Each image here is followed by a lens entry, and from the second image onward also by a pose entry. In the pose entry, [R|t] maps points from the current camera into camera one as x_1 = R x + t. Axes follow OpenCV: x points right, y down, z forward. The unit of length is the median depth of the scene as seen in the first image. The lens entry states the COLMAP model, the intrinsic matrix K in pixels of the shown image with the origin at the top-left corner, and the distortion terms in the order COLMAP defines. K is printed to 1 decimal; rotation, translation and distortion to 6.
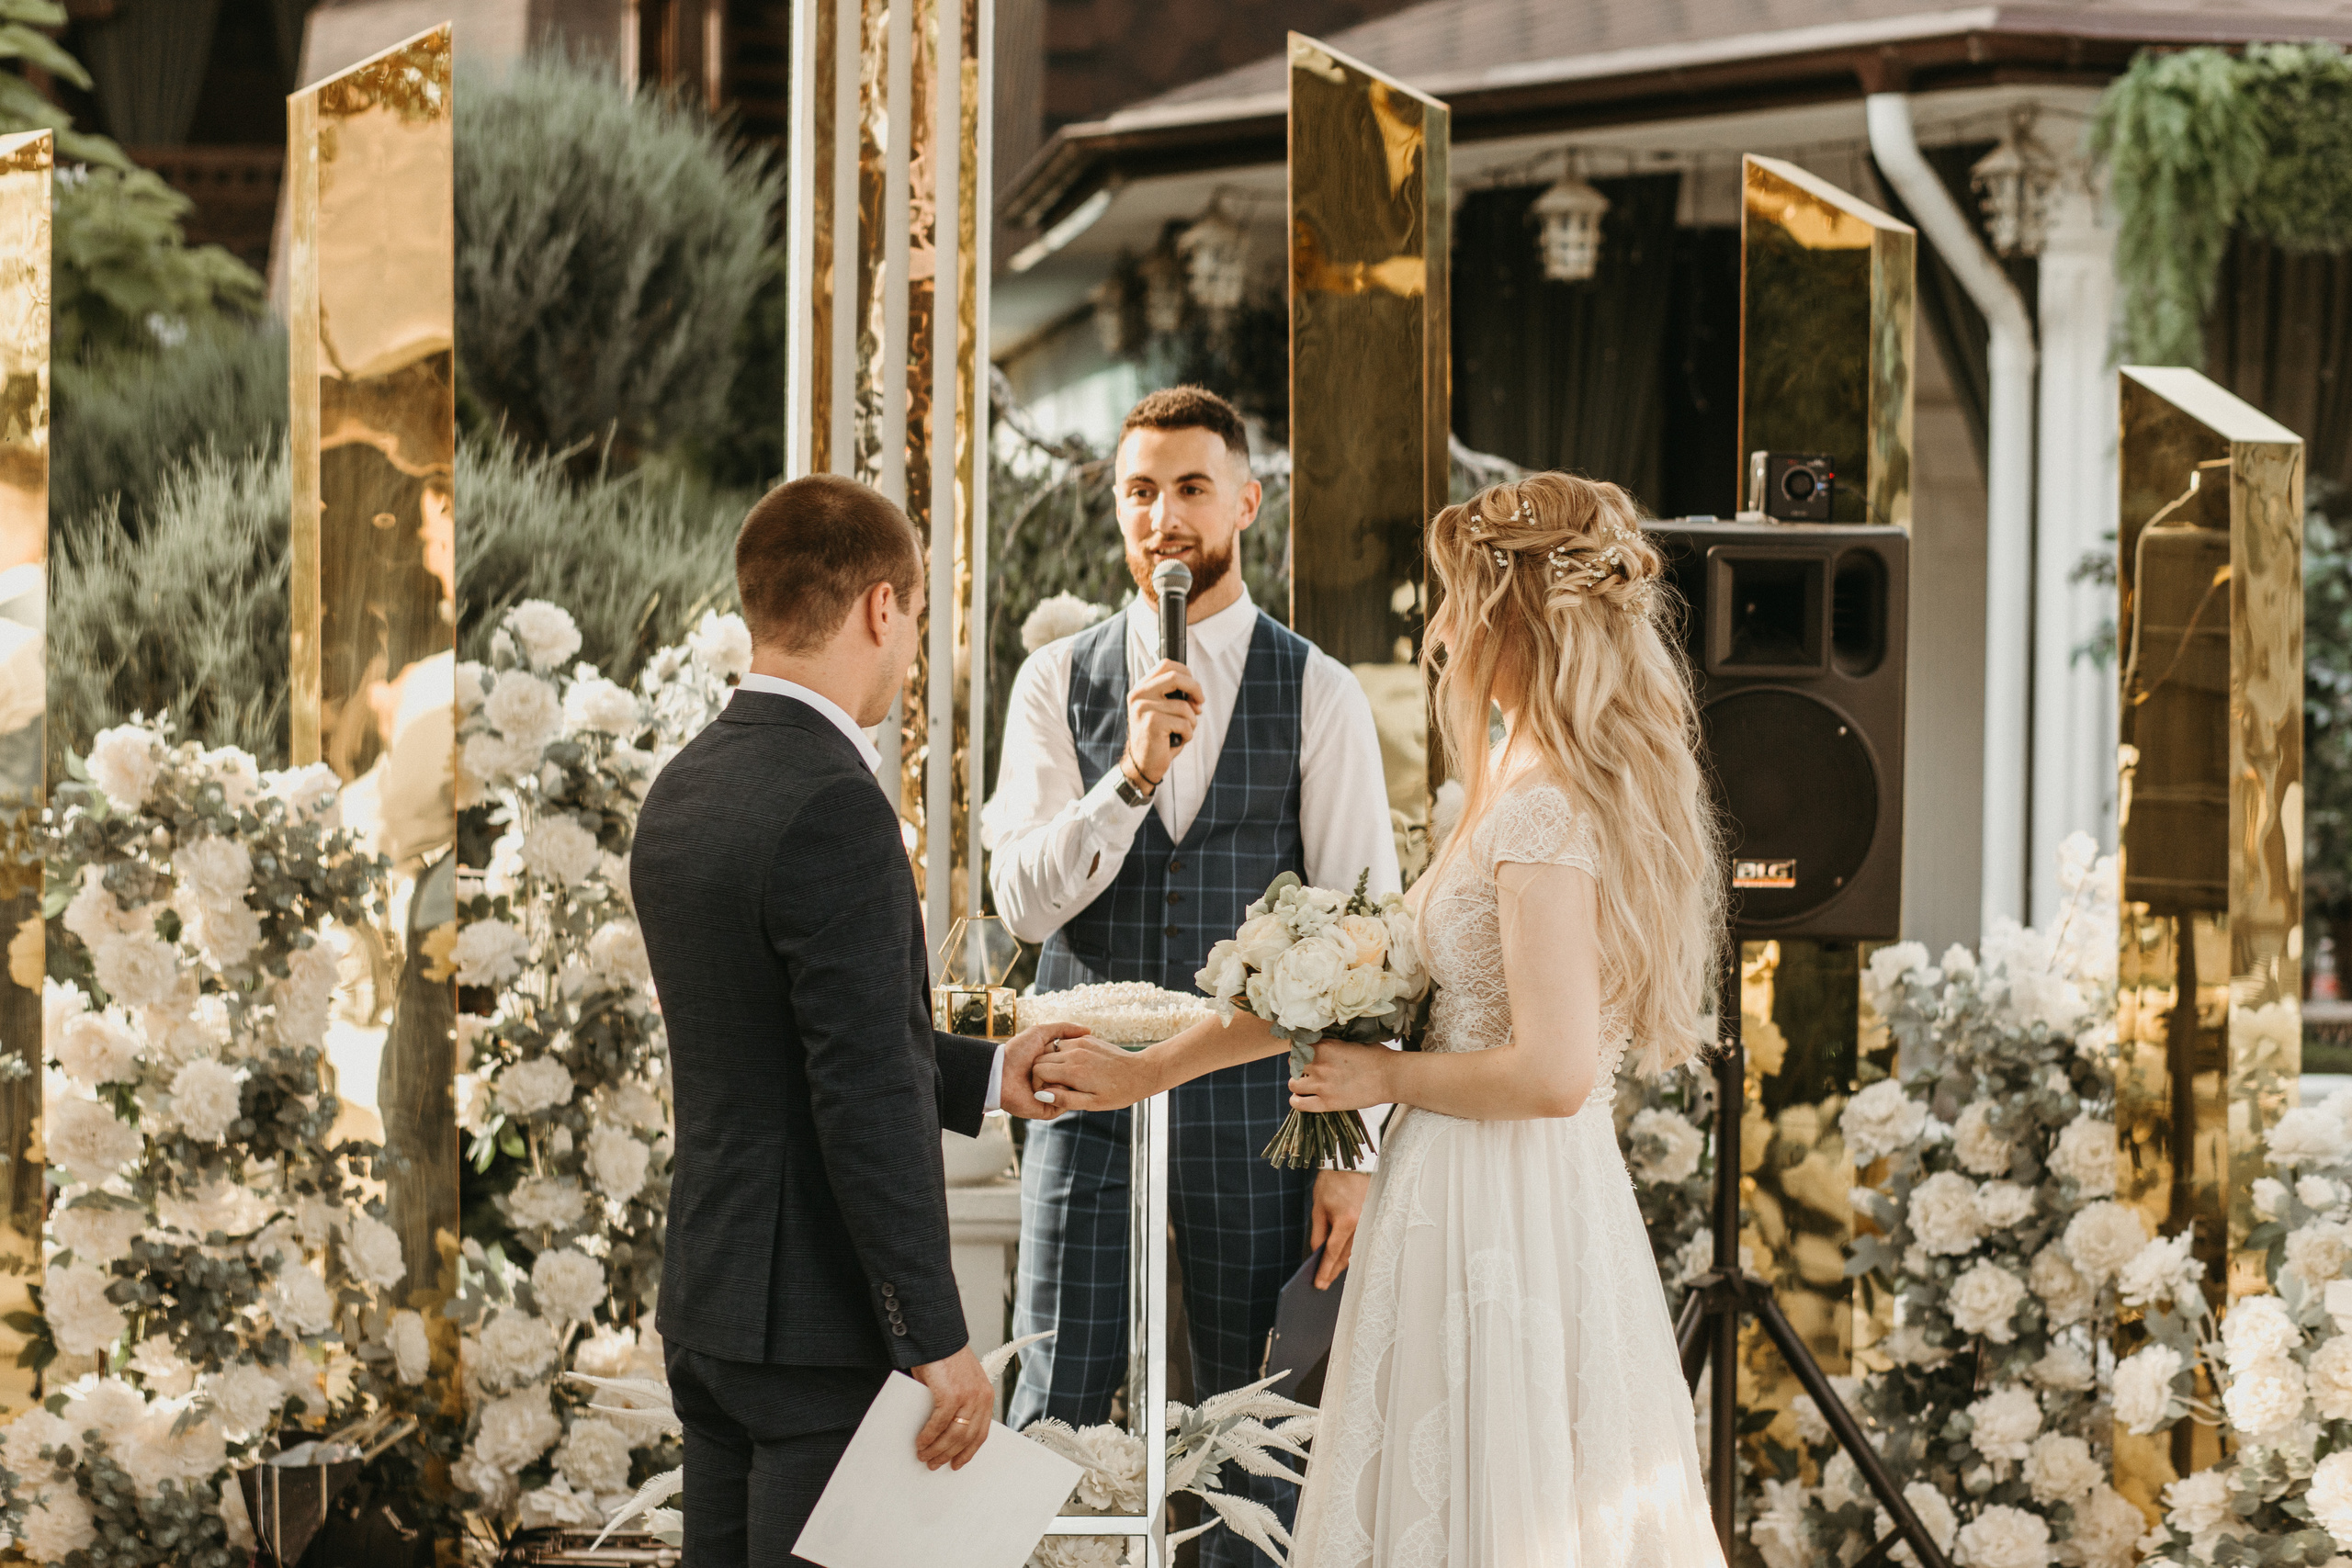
lens RADIAL K [[5524.6, 0, 1175.7], [0, 5524.6, 859.9], [0, 0, 1]] dist [-0.093553, -0.888423]
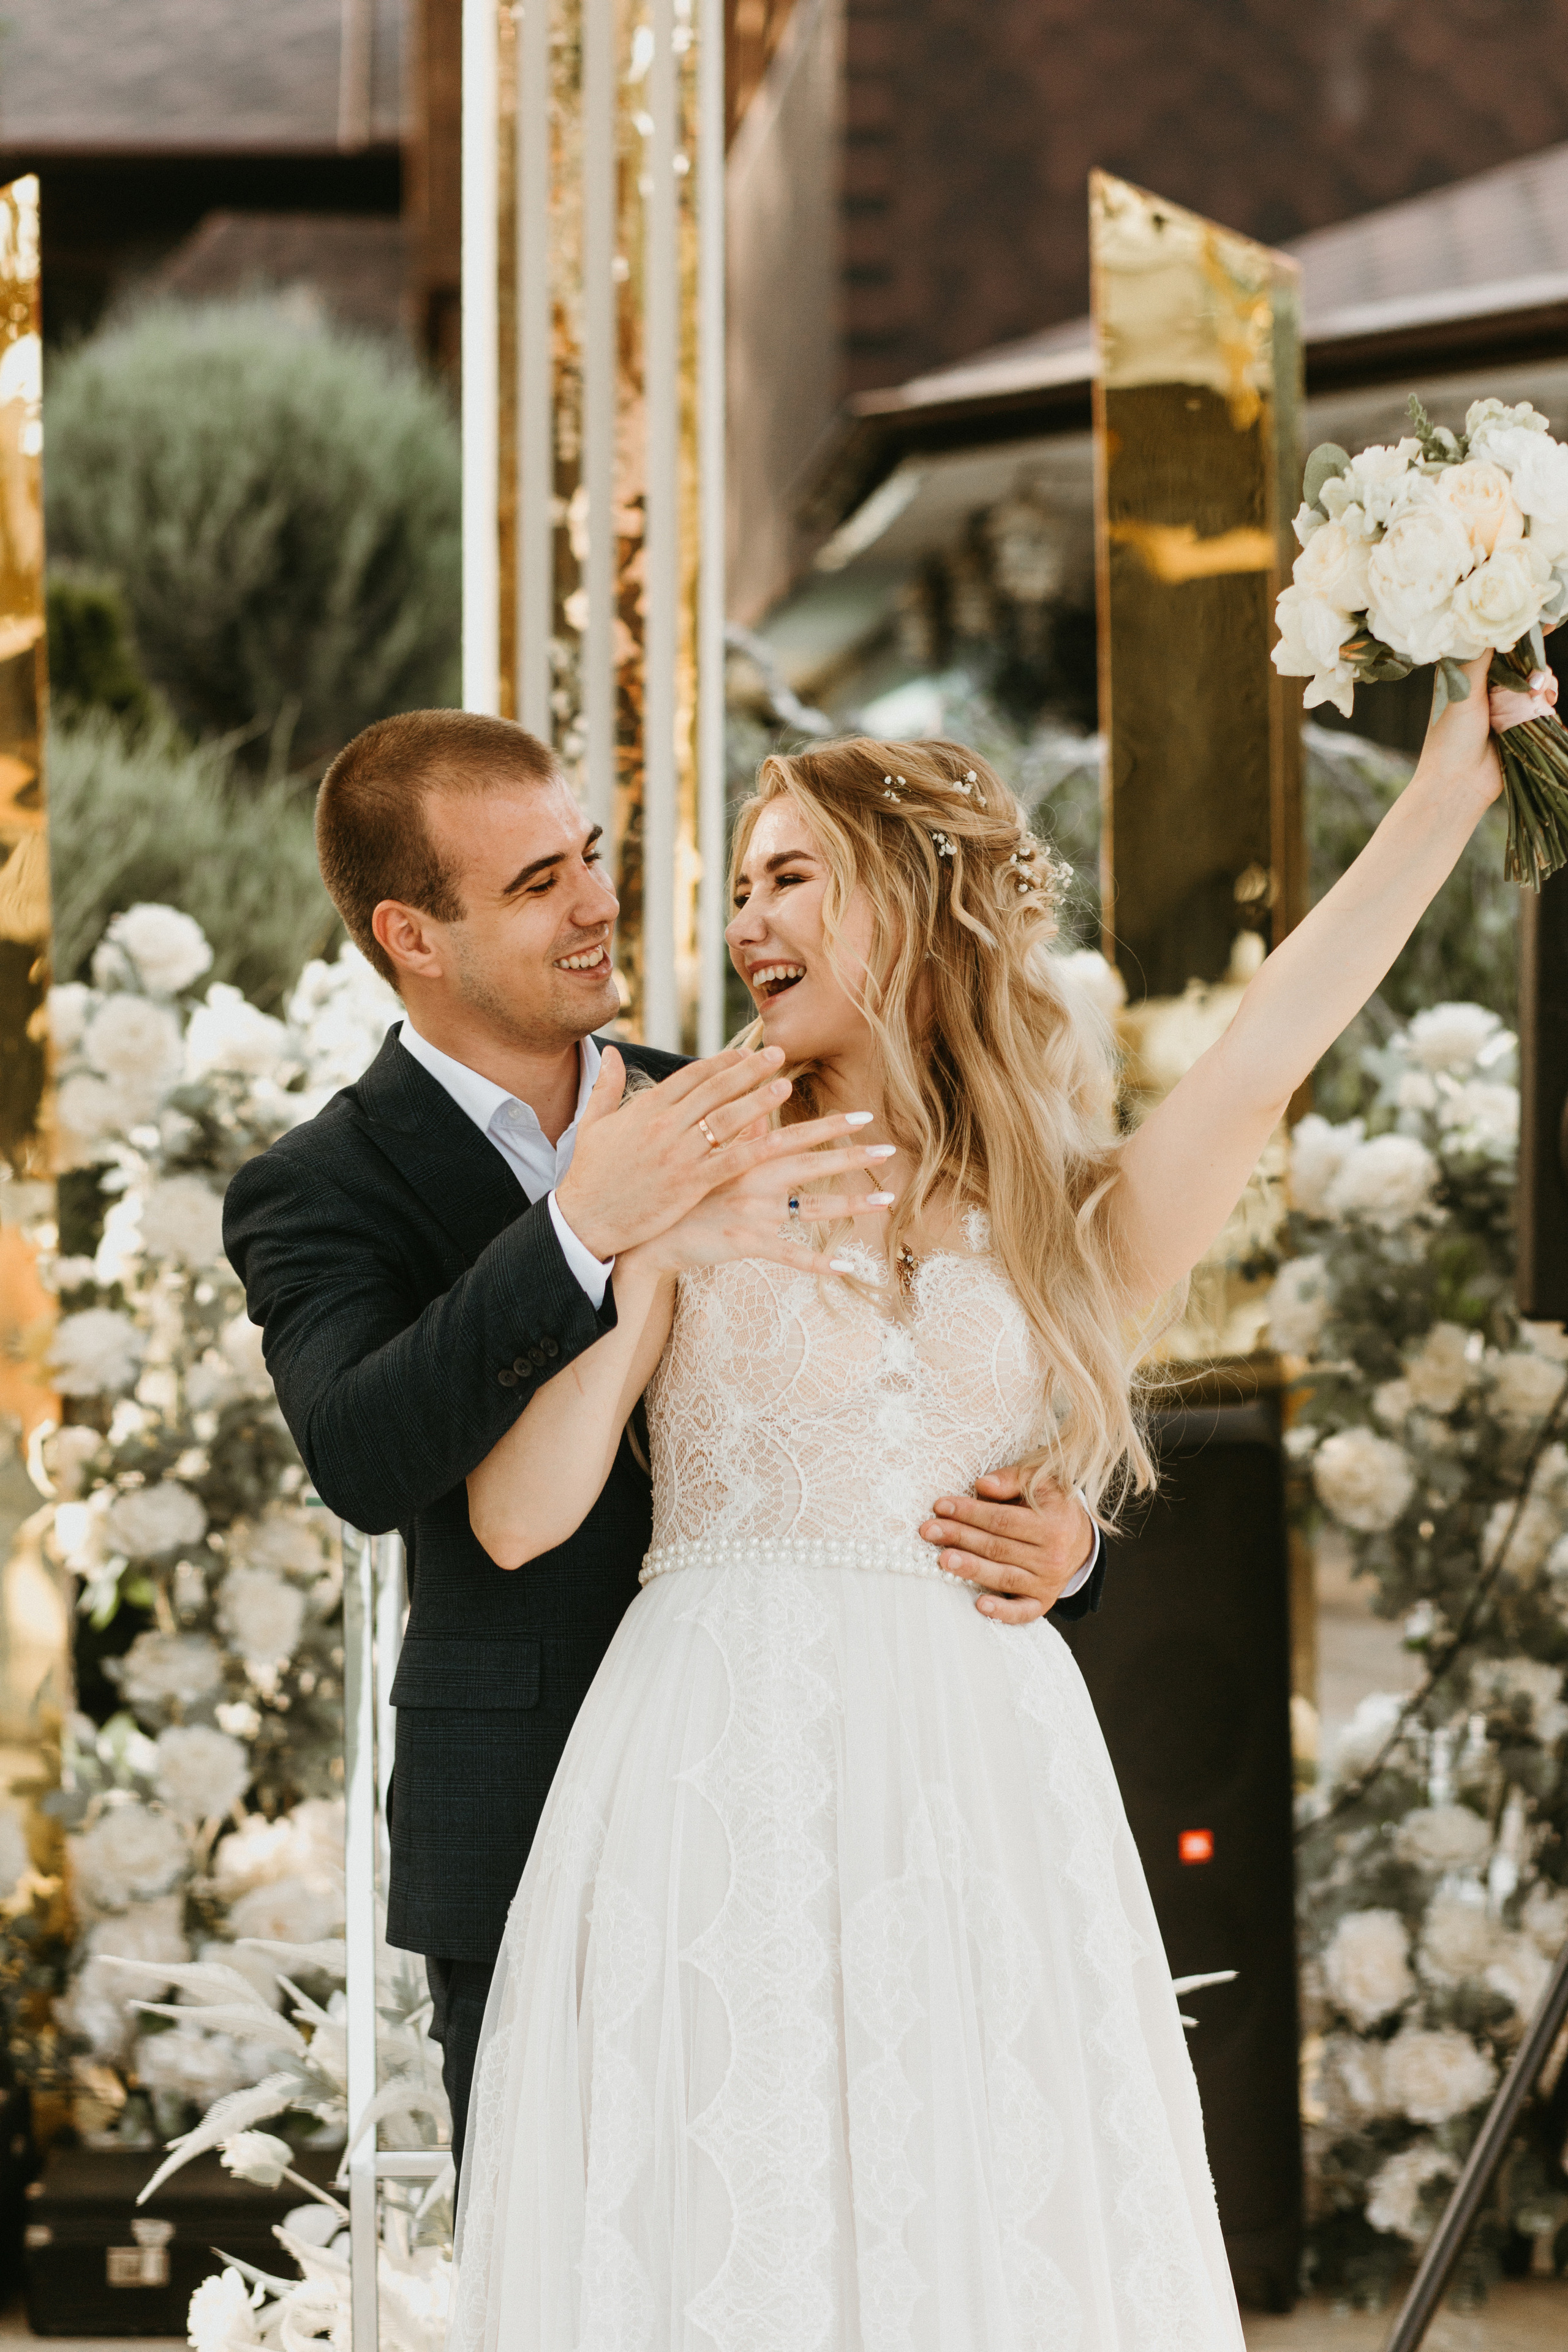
lens RADIAL K [[5624.2, 0, 784.0], [0, 5624.2, 1176.0], [0, 0, 1]] dist [-0.036002, -0.781488]
pose [[0.999100, -0.014075, -0.040016, 0.006883], [0.013826, 0.999883, -0.006500, -0.001946], [0.040103, 0.005941, 0.999178, 0.202336]]
